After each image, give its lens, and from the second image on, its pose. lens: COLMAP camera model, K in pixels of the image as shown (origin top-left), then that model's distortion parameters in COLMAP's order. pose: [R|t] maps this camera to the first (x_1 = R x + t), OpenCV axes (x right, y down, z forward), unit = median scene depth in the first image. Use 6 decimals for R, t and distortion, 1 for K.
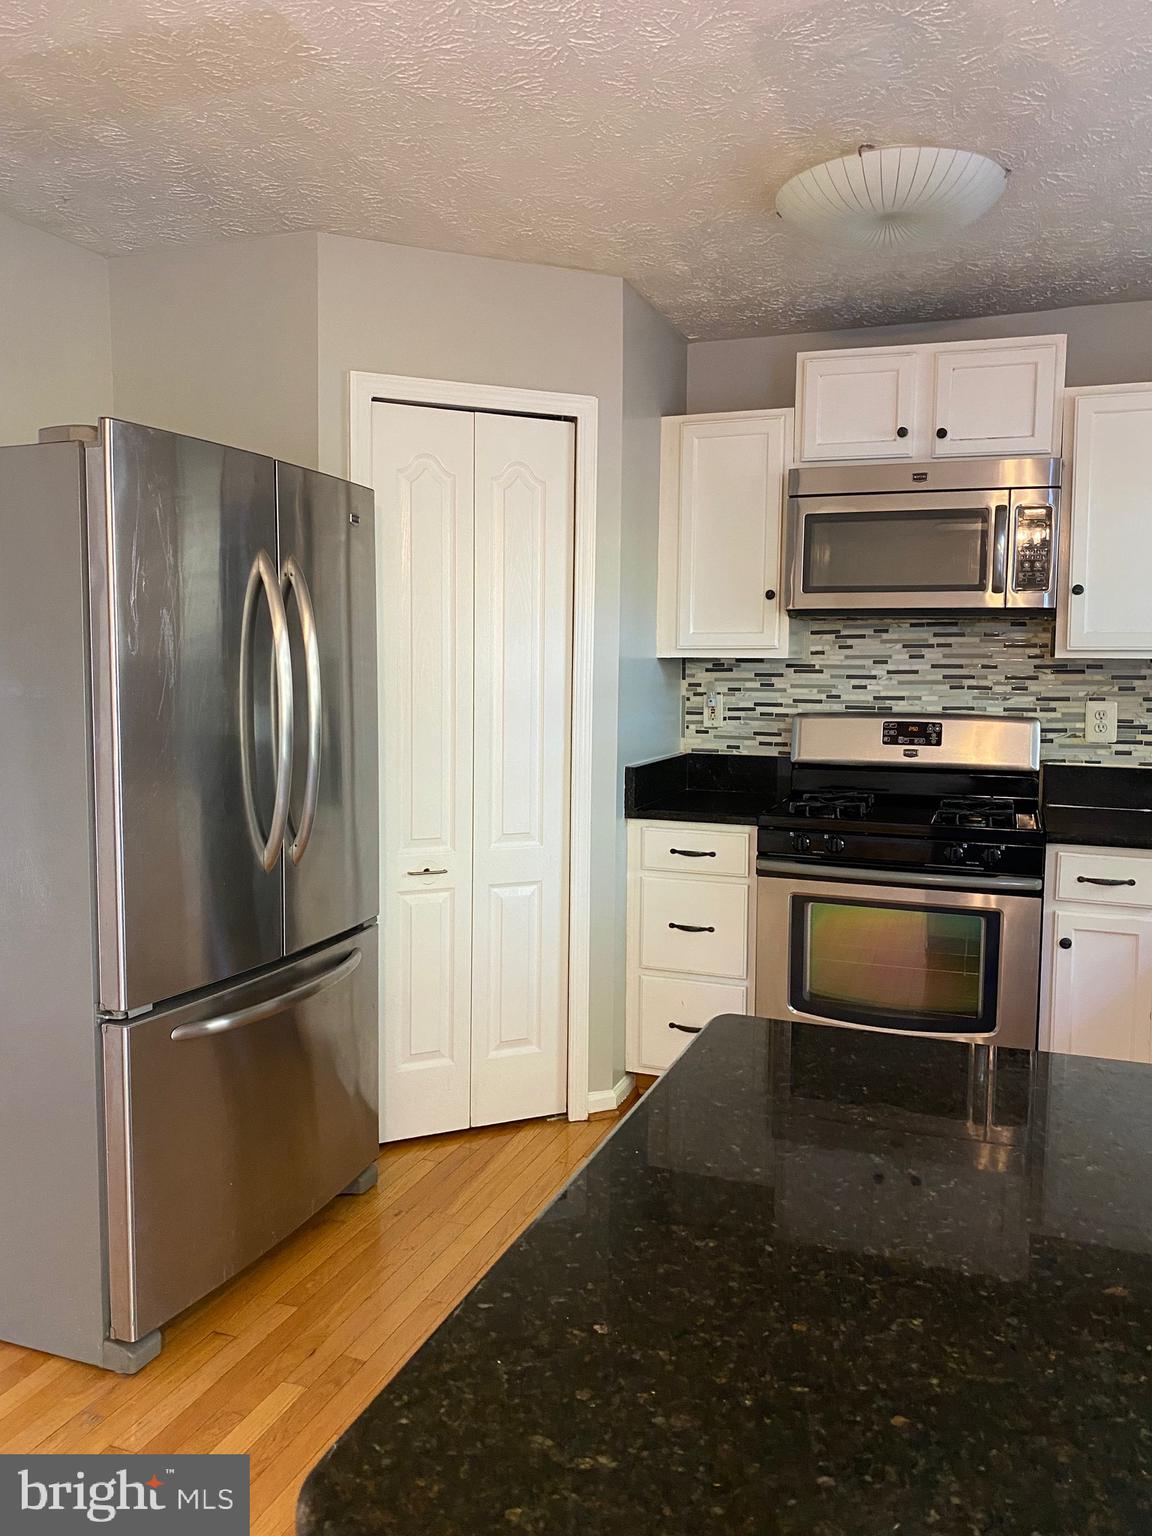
lens RADIAL K [[1155.6, 0, 570.3], [0, 1155.6, 766.2], [0, 0, 1]] dist [0.045704, -0.068017]
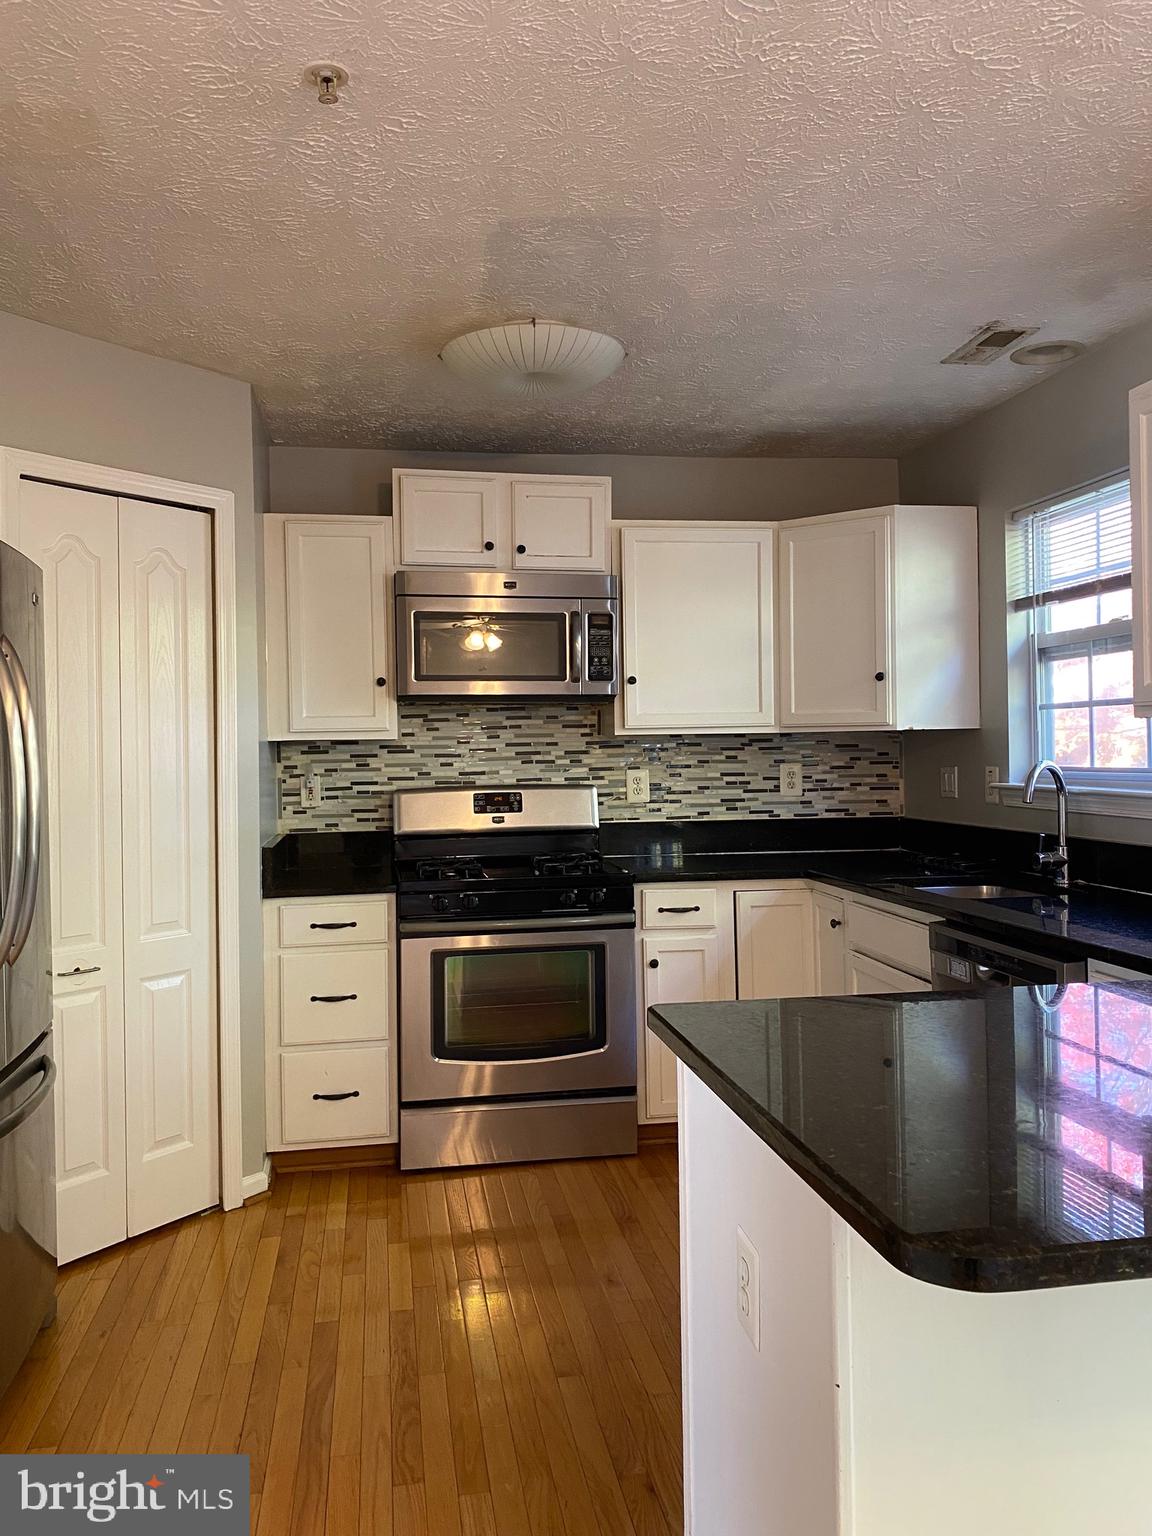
lens RADIAL K [[1155.6, 0, 571.6], [0, 1155.6, 779.6], [0, 0, 1]] dist [0.045704, -0.068017]
pose [[0.863084, -0.037574, 0.503661, -0.232915], [0.070797, 0.996384, -0.046986, 0.008162], [-0.500074, 0.076210, 0.862623, -0.027915]]
